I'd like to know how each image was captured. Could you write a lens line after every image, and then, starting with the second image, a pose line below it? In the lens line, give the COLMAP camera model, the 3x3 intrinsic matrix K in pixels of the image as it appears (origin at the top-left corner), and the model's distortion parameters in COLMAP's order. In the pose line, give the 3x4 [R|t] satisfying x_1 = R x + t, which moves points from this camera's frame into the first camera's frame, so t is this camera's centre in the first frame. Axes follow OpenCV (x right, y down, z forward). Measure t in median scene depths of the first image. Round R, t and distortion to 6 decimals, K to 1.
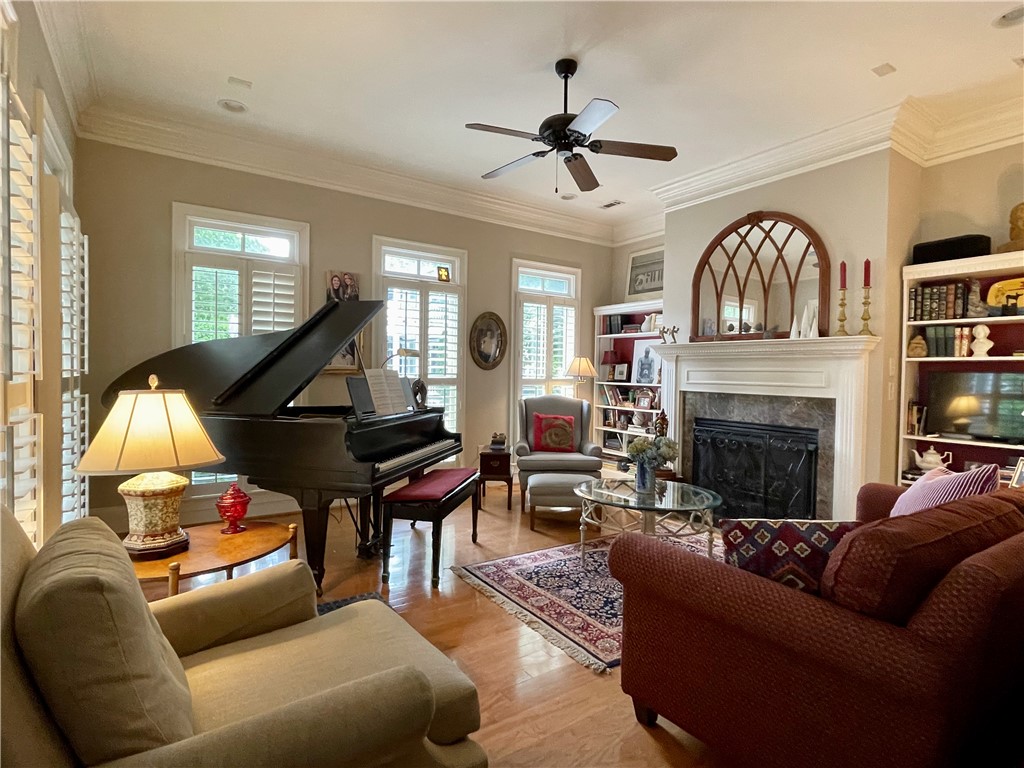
lens RADIAL K [[527.7, 0, 512.5], [0, 527.7, 362.6], [0, 0, 1]] dist [0.000493, 0.000231]
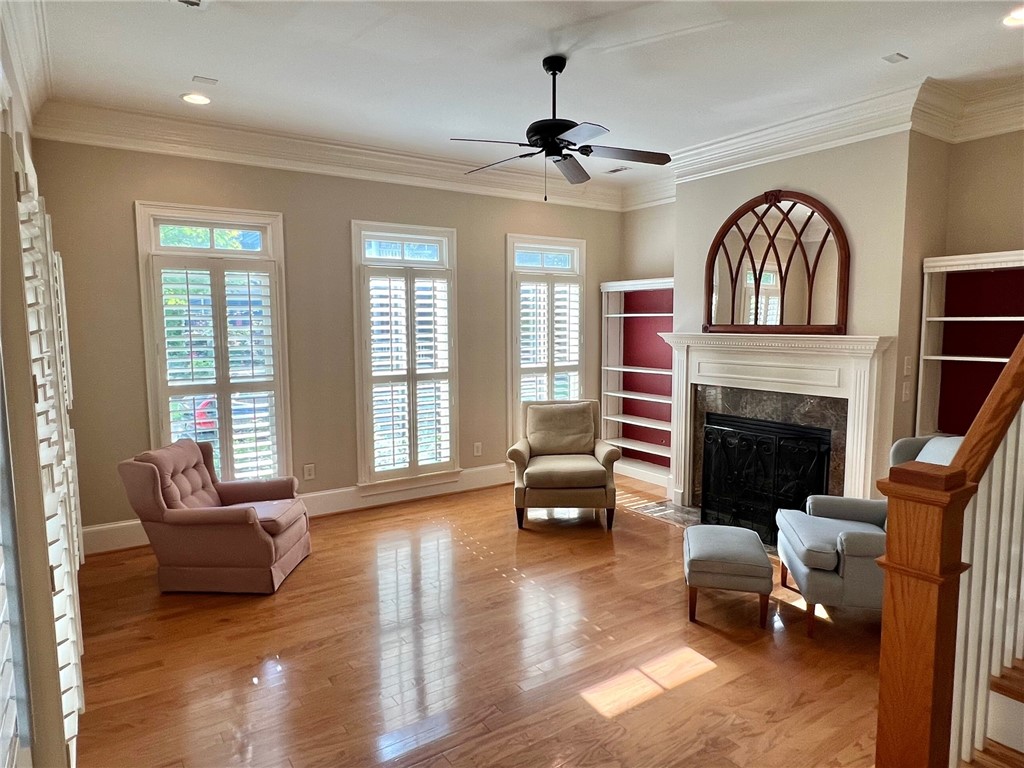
lens RADIAL K [[628.3, 0, 512.0], [0, 628.3, 384.0], [0, 0, 1]] dist [0.000712, -0.040587]
pose [[0.999744, -0.019718, -0.011074, 0.020275], [0.020871, 0.993020, 0.116088, -0.091946], [0.008708, -0.116290, 0.993177, -0.104633]]
